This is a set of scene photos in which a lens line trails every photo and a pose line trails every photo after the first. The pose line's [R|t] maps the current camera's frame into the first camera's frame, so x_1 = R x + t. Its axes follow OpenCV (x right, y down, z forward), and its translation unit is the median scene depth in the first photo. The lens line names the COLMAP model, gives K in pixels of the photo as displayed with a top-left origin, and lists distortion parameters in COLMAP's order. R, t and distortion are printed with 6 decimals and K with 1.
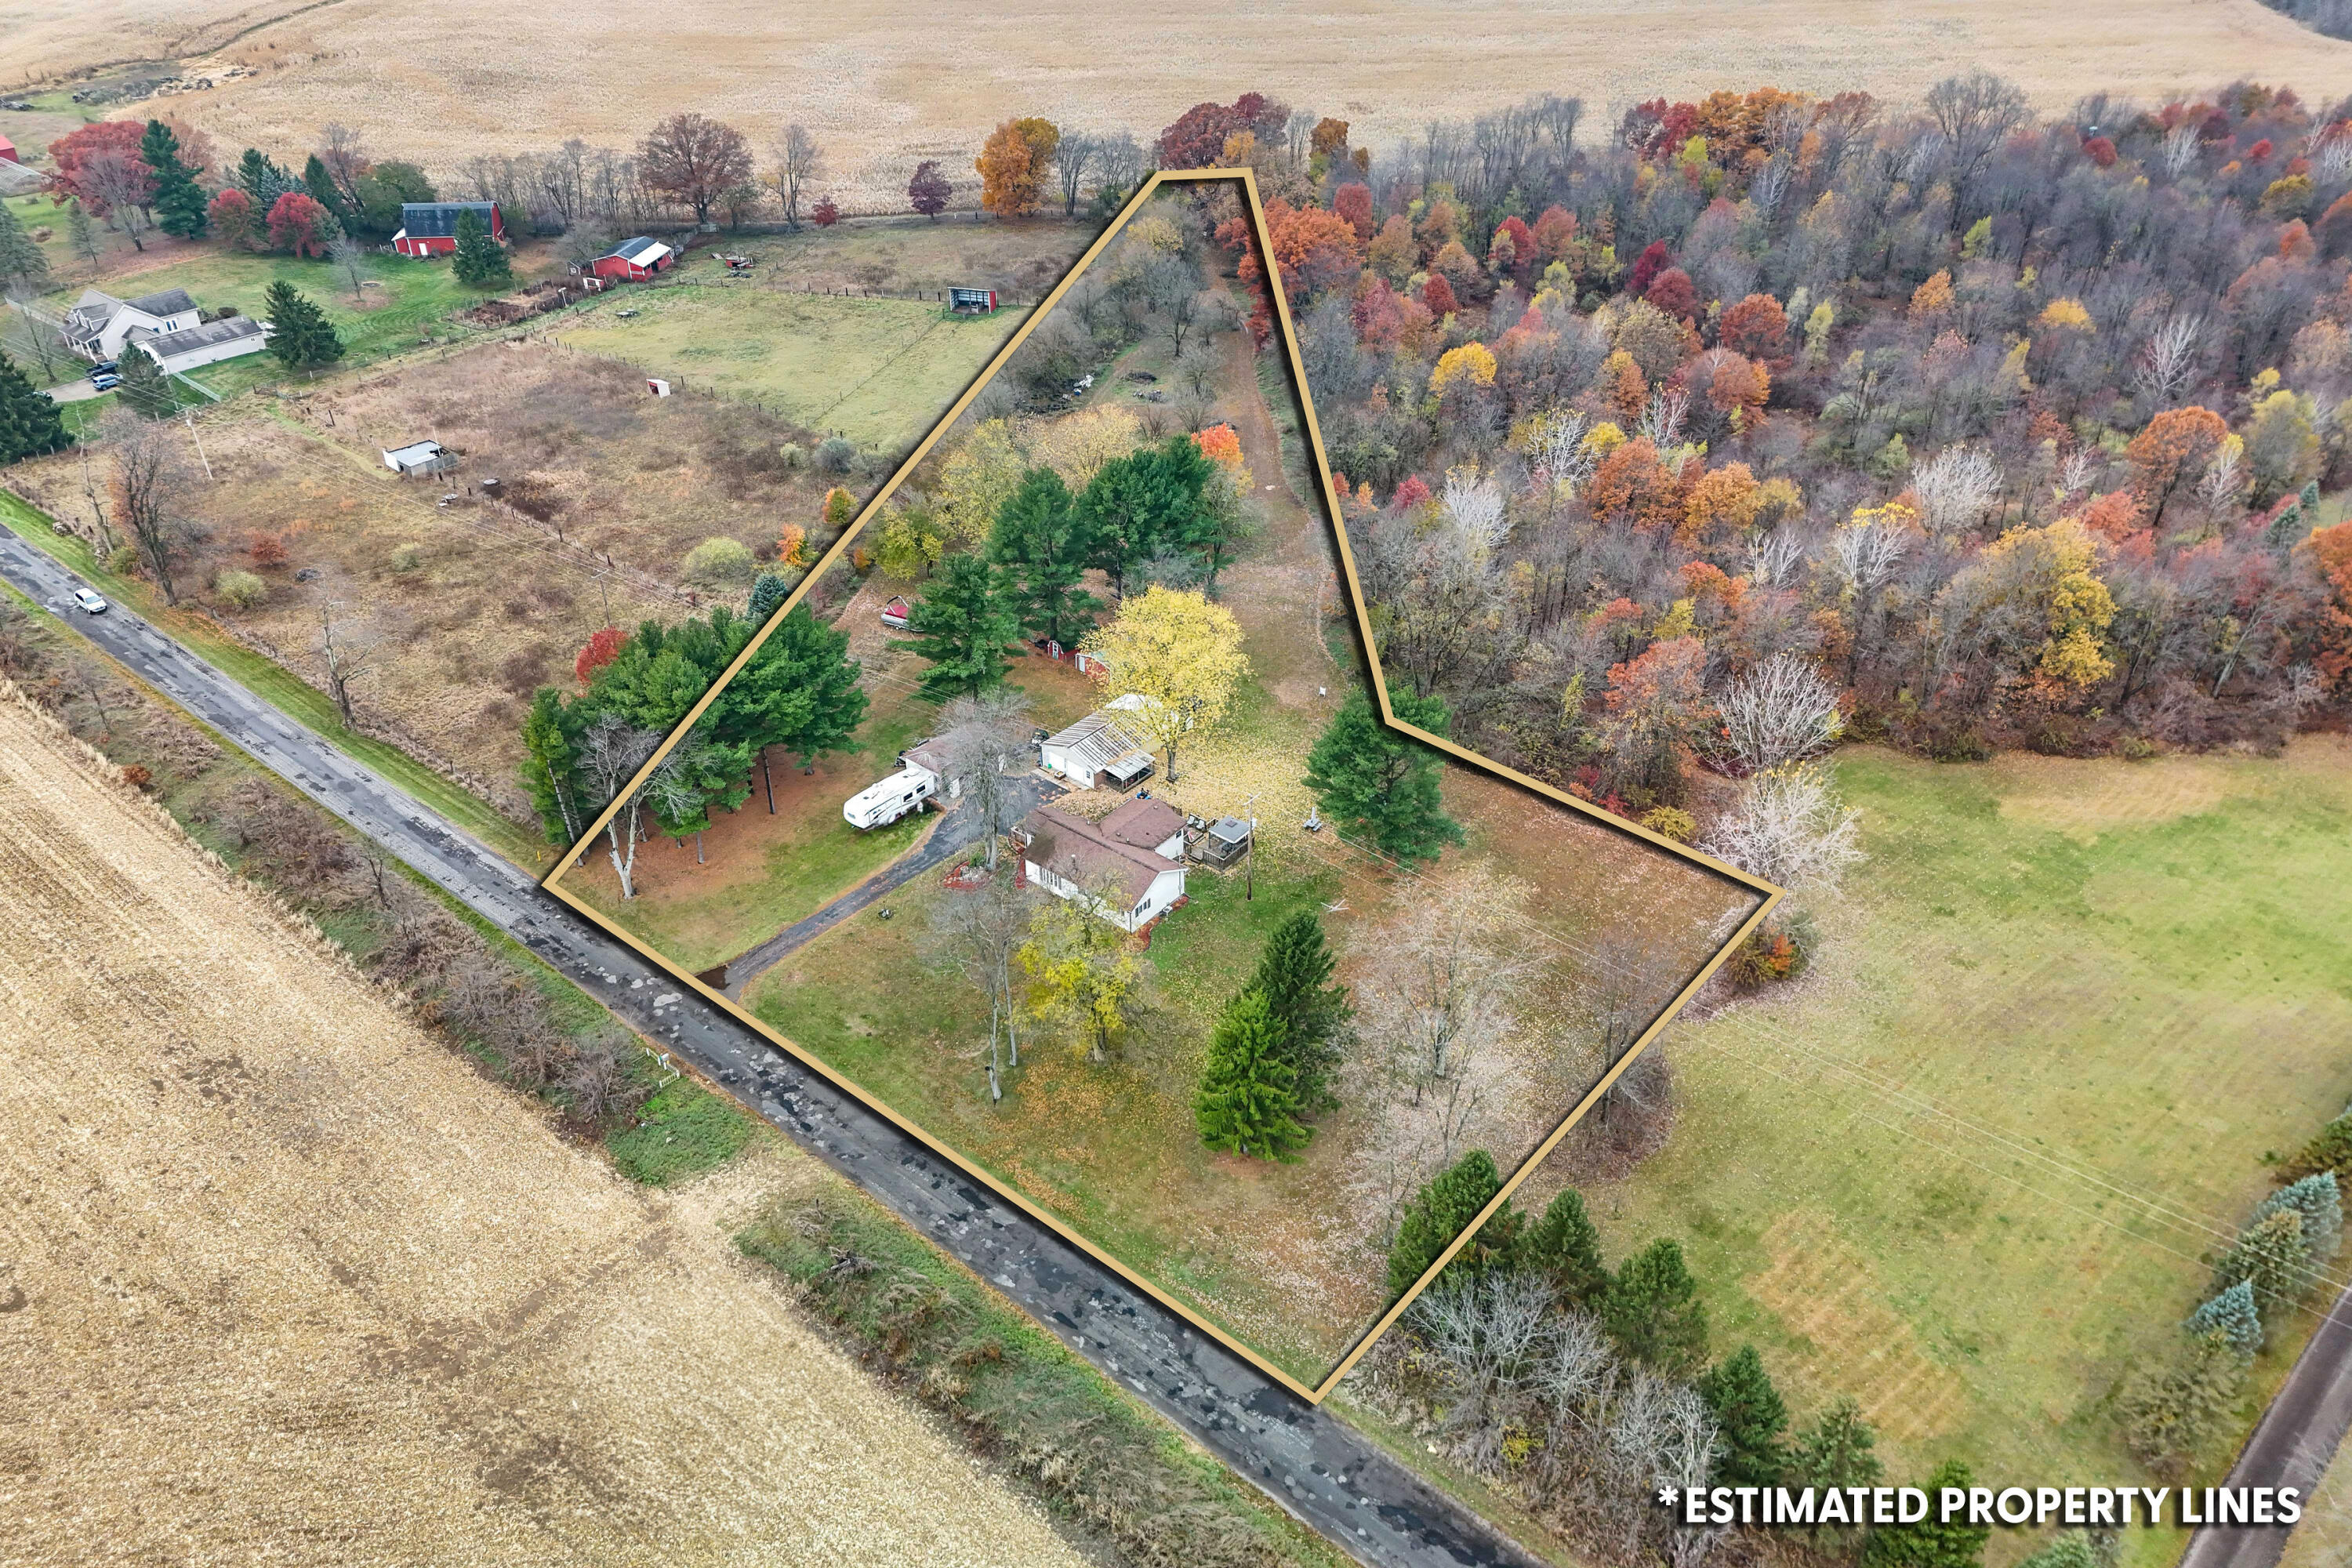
lens RADIAL K [[1679.2, 0, 1154.9], [0, 1679.2, 741.1], [0, 0, 1]] dist [0.065951, -0.045492]
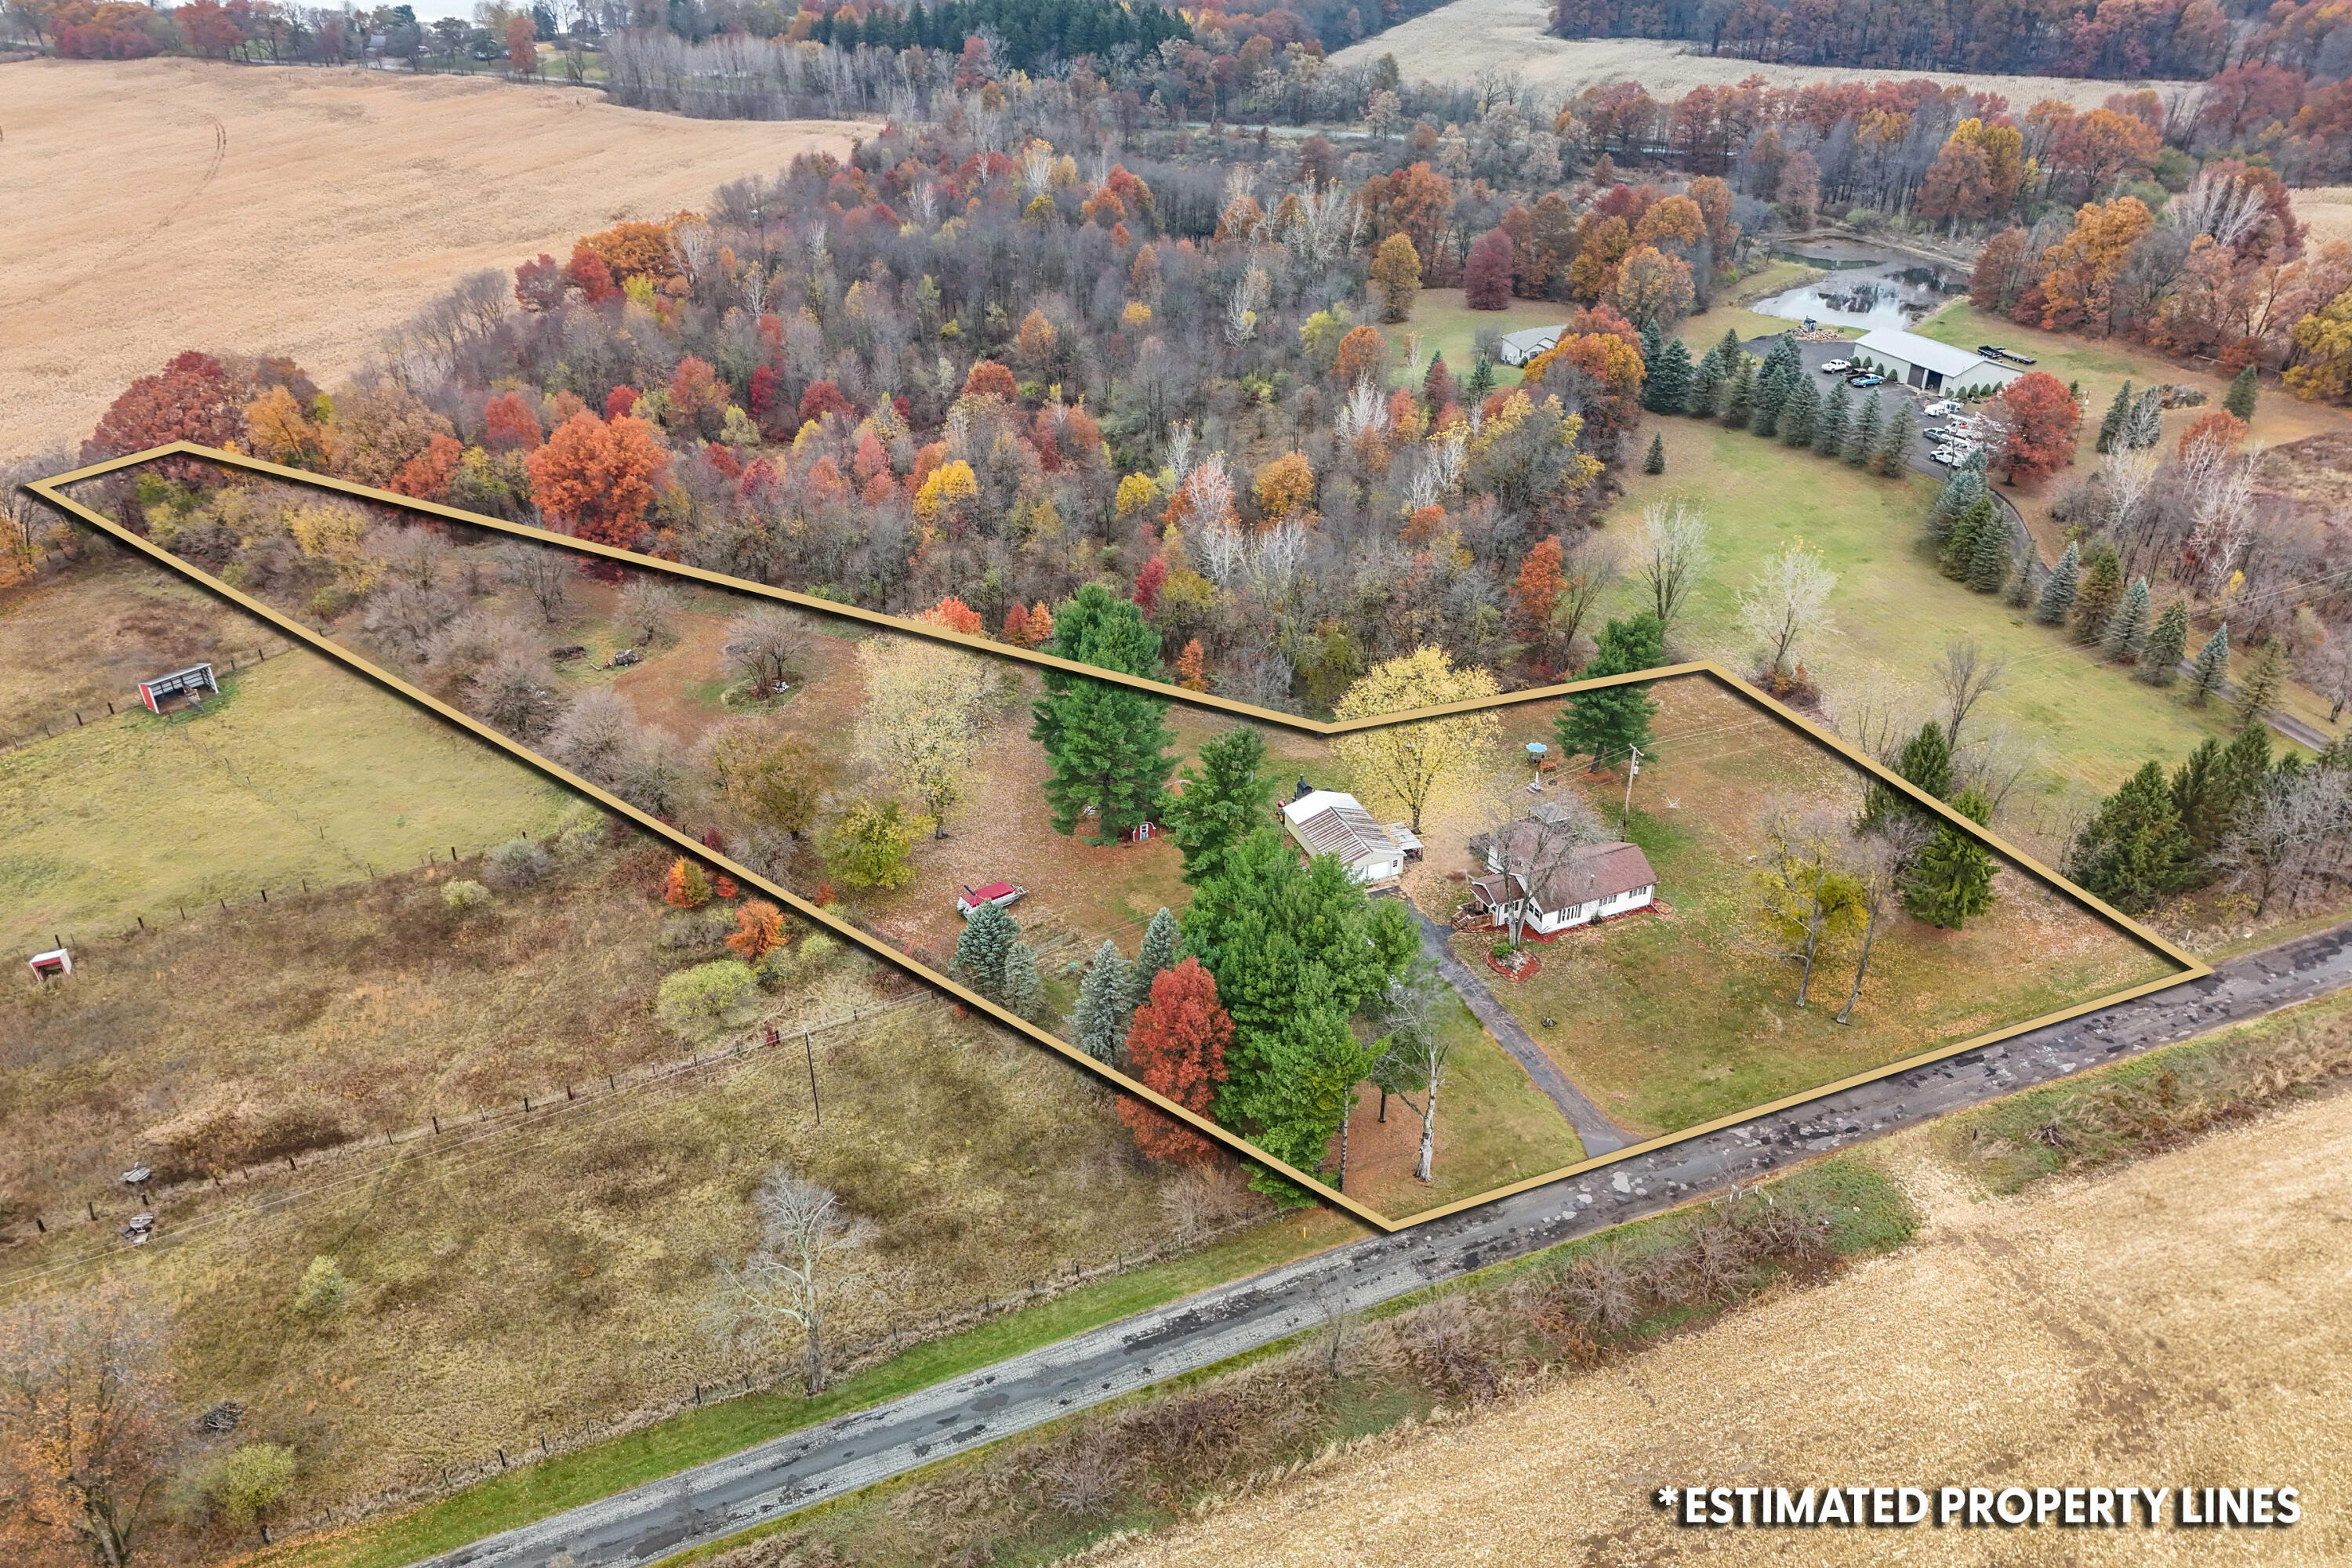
lens RADIAL K [[1754.4, 0, 1142.6], [0, 1754.4, 816.8], [0, 0, 1]] dist [0.068056, -0.039512]
pose [[0.467282, -0.458135, 0.756148, -0.540802], [0.498636, 0.842825, 0.202506, -0.176872], [-0.730075, 0.282415, 0.622279, 0.271720]]
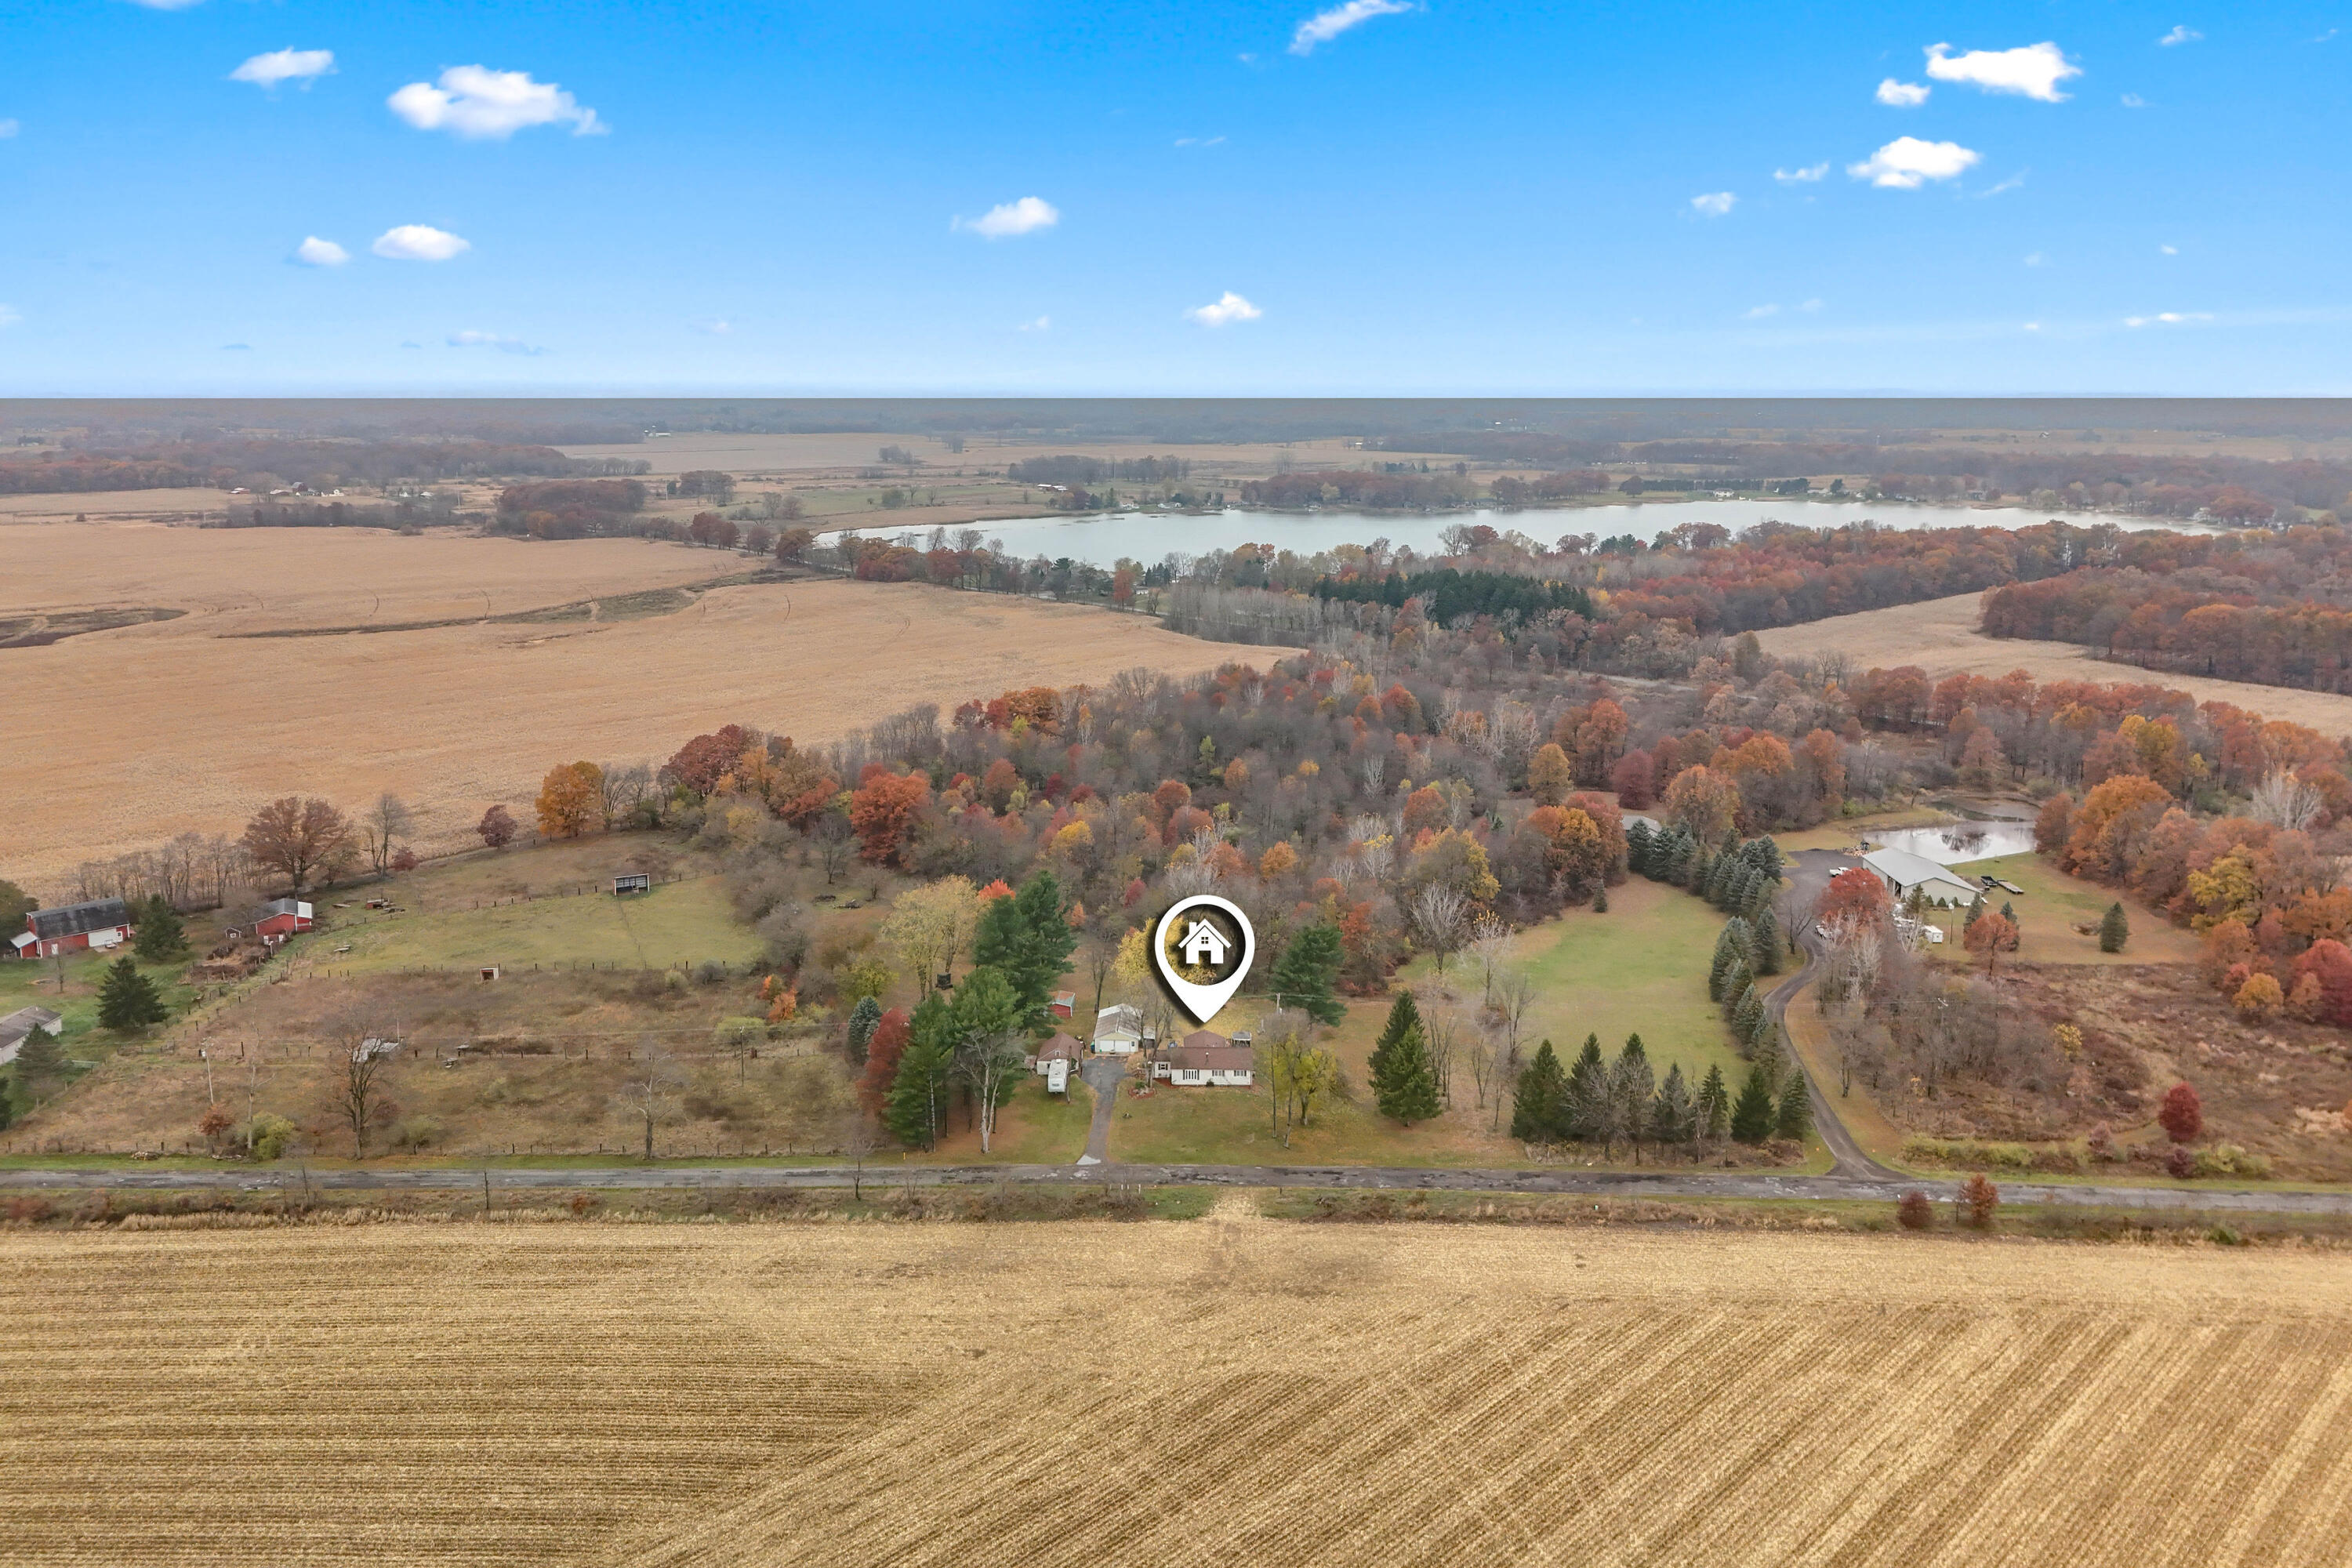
lens RADIAL K [[1738.5, 0, 1118.2], [0, 1738.5, 785.6], [0, 0, 1]] dist [0.081976, -0.068198]
pose [[0.792352, -0.136286, 0.594647, -0.630187], [0.334947, 0.911861, -0.237320, 0.115413], [-0.509892, 0.387216, 0.768163, -0.250438]]
